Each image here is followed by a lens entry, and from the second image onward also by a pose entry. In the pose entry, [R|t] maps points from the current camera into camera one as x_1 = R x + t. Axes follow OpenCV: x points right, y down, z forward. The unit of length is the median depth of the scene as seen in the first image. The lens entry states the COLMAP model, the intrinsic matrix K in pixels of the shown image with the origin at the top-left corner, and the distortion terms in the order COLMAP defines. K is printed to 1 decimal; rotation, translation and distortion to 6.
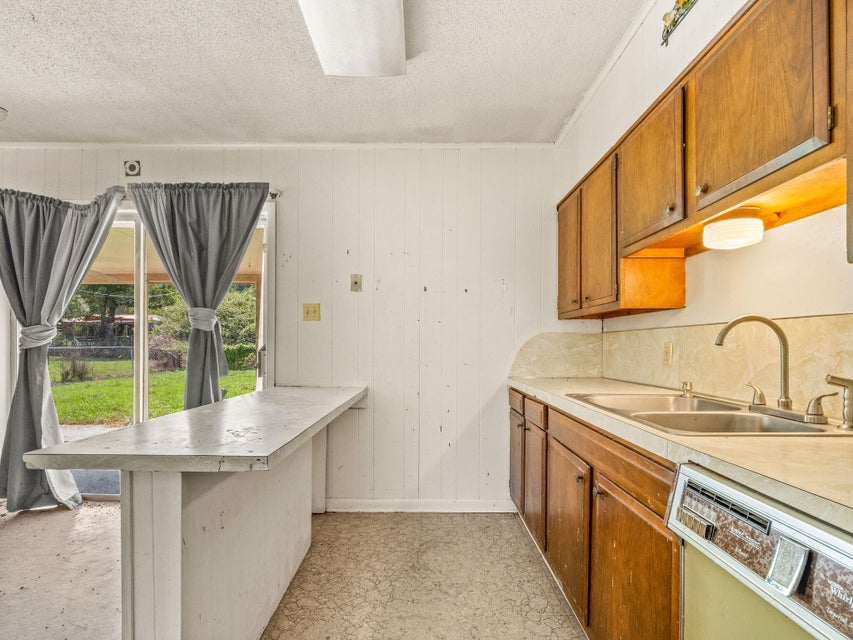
lens RADIAL K [[459.3, 0, 403.0], [0, 459.3, 335.5], [0, 0, 1]] dist [-0.020634, -0.000116]
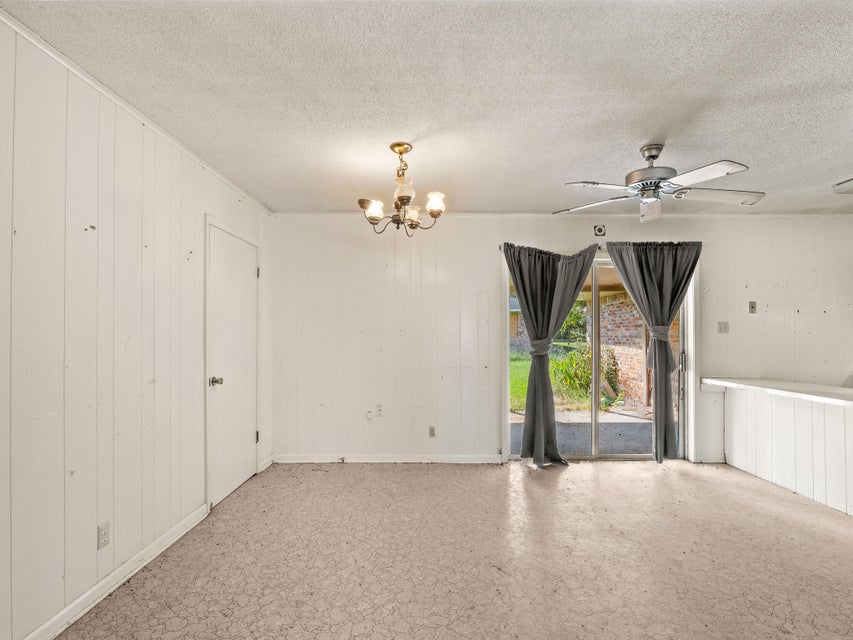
lens RADIAL K [[459.3, 0, 403.0], [0, 459.3, 335.5], [0, 0, 1]] dist [-0.020634, -0.000116]
pose [[0.999893, -0.012651, -0.007356, -1.246483], [0.012797, 0.999716, 0.020109, -0.068601], [0.007099, -0.020201, 0.999771, -0.494445]]
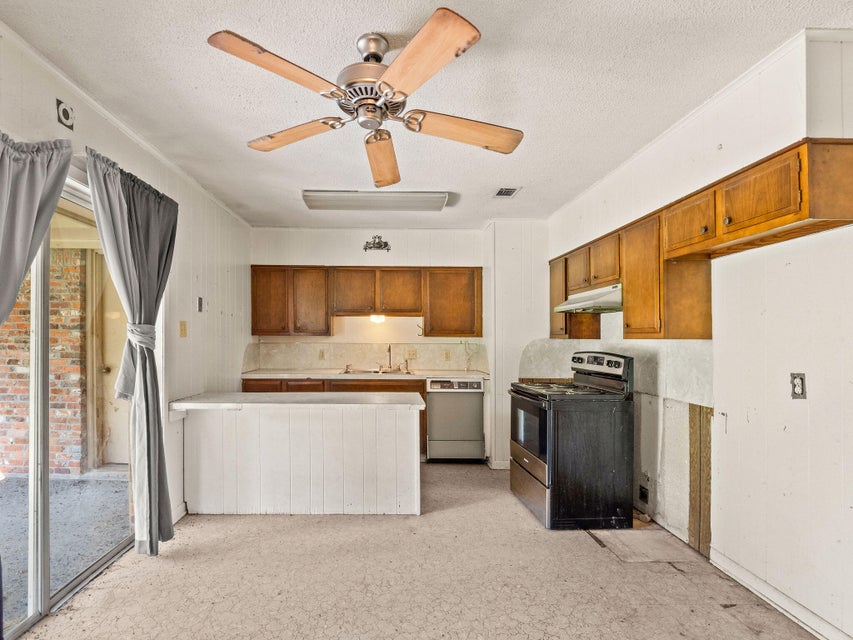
lens RADIAL K [[459.3, 0, 403.0], [0, 459.3, 335.5], [0, 0, 1]] dist [-0.020634, -0.000116]
pose [[-0.064964, -0.001819, 0.997886, -1.330881], [-0.024159, 0.999708, 0.000249, -0.049706], [-0.997595, -0.024092, -0.064989, 0.539899]]
